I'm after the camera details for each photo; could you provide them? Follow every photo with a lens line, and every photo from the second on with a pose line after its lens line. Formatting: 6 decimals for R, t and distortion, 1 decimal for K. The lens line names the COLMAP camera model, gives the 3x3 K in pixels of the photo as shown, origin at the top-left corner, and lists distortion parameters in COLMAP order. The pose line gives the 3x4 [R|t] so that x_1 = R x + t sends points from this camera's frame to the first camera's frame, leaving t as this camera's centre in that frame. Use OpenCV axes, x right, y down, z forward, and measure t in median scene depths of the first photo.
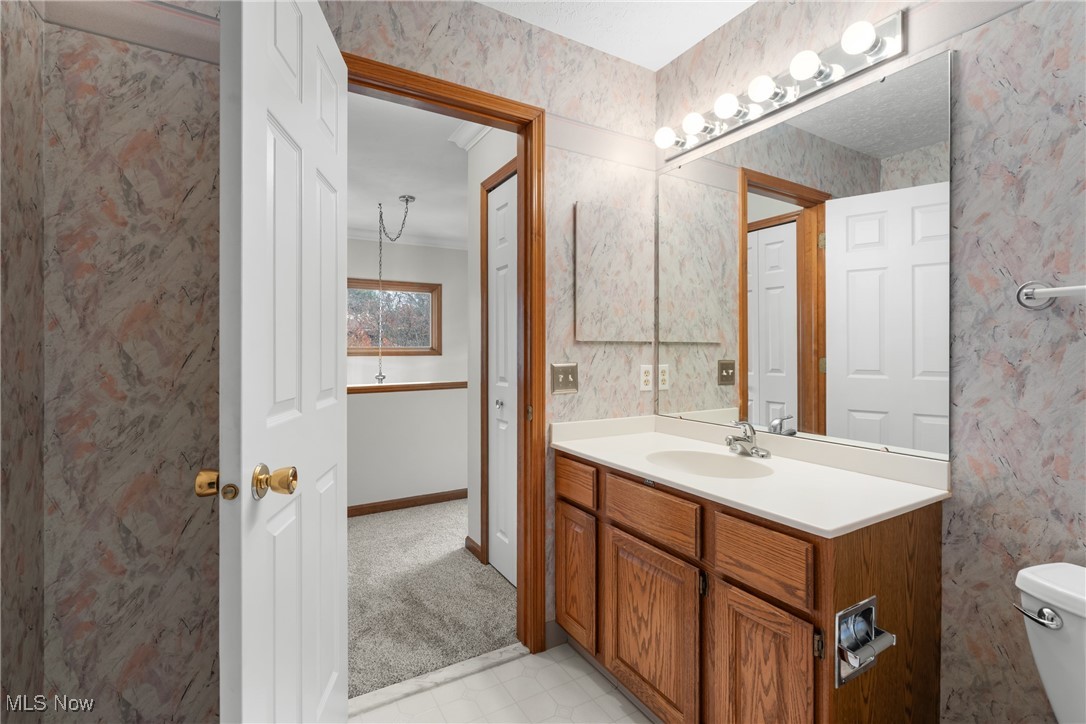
lens RADIAL K [[490.0, 0, 543.5], [0, 490.0, 356.9], [0, 0, 1]] dist [-0.003594, -0.000163]
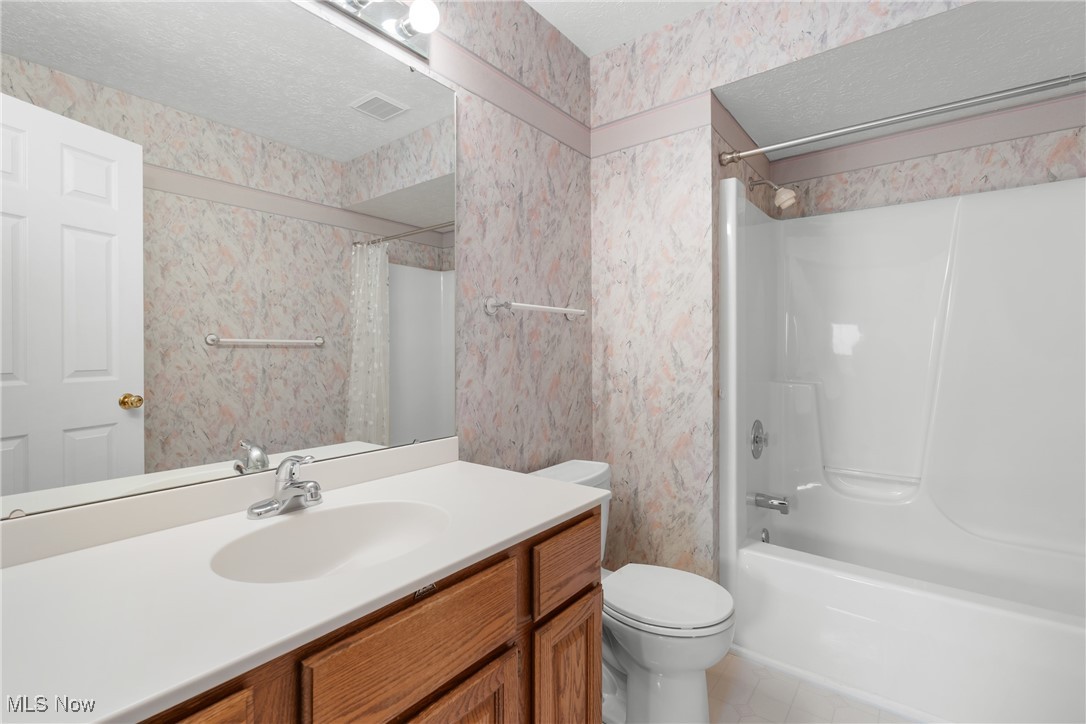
lens RADIAL K [[490.0, 0, 542.4], [0, 490.0, 355.0], [0, 0, 1]] dist [-0.003594, -0.000163]
pose [[-0.379320, -0.006449, 0.925243, -0.375946], [0.007380, 0.999923, 0.009996, 0.007163], [-0.925236, 0.010620, -0.379244, 1.325480]]
